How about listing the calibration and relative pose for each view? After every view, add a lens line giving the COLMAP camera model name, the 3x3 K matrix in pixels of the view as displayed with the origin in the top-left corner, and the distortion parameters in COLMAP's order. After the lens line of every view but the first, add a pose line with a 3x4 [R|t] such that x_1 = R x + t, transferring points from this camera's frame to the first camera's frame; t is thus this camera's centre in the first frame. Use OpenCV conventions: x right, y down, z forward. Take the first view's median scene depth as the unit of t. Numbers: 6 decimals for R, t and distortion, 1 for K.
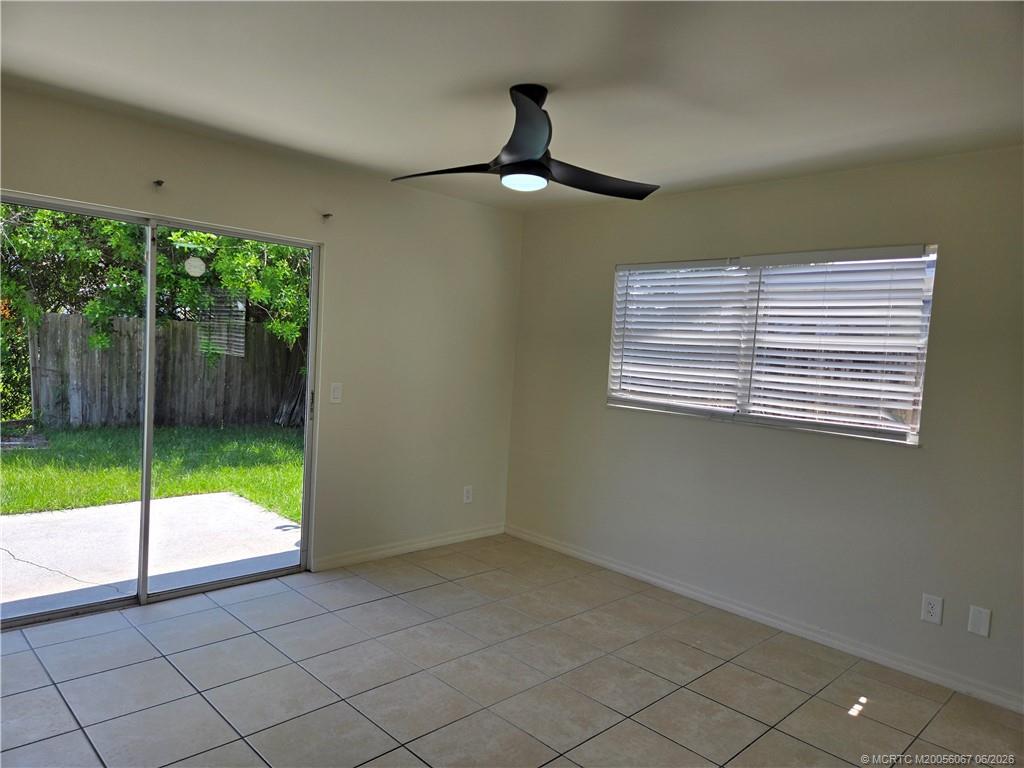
lens RADIAL K [[679.1, 0, 512.0], [0, 679.1, 384.0], [0, 0, 1]] dist [0.070018, -0.051295]
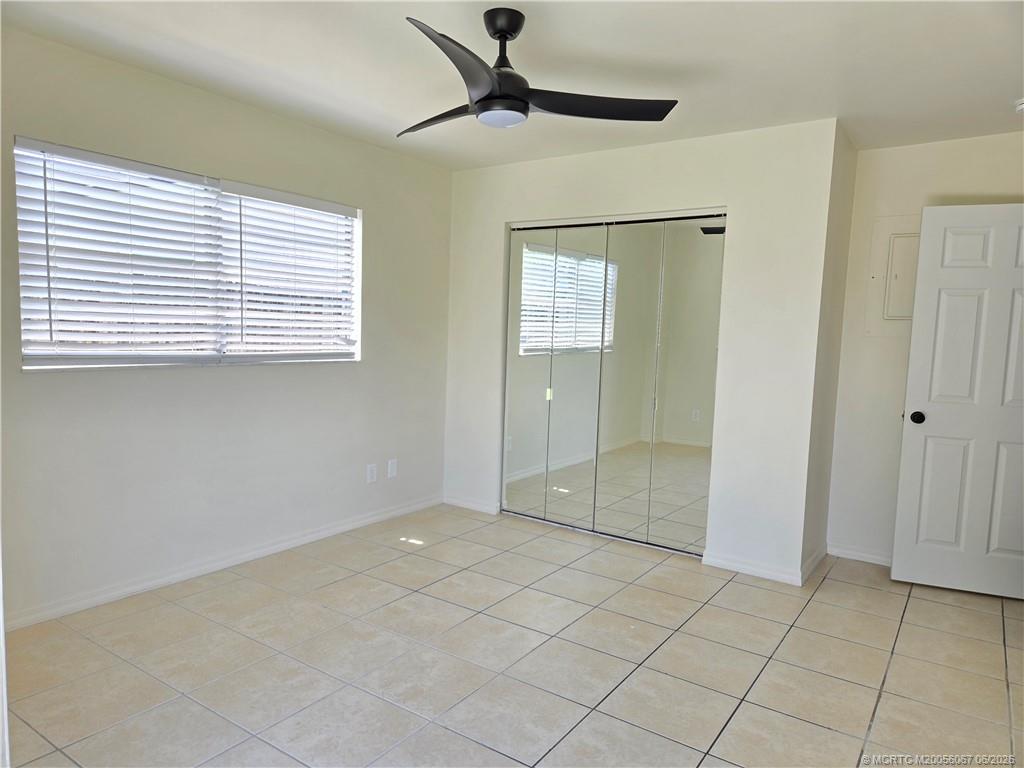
lens RADIAL K [[679.1, 0, 512.0], [0, 679.1, 384.0], [0, 0, 1]] dist [0.070018, -0.051295]
pose [[-0.184629, -0.147645, 0.971655, -0.723891], [0.007351, 0.988416, 0.151589, -0.062074], [-0.982781, 0.035130, -0.181405, 0.899444]]
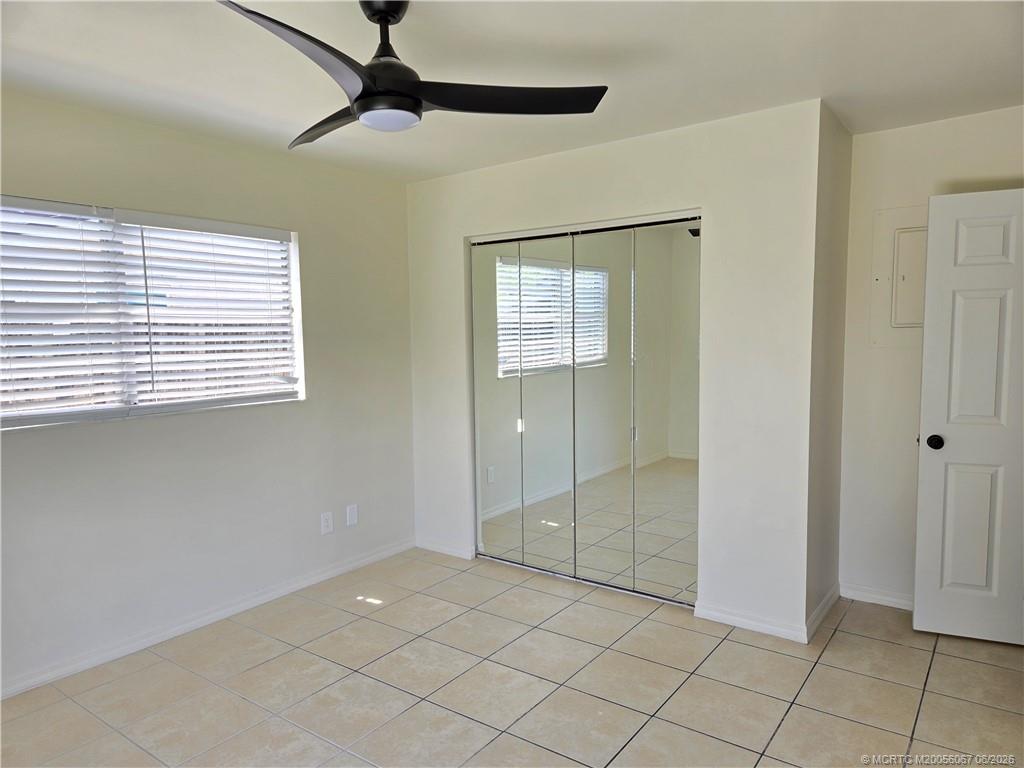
lens RADIAL K [[679.6, 0, 513.2], [0, 679.6, 390.3], [0, 0, 1]] dist [0.072209, -0.057261]
pose [[-0.159631, -0.140751, 0.977091, -0.606825], [0.058086, 0.986729, 0.151629, -0.083439], [-0.985466, 0.080960, -0.149337, 0.773739]]
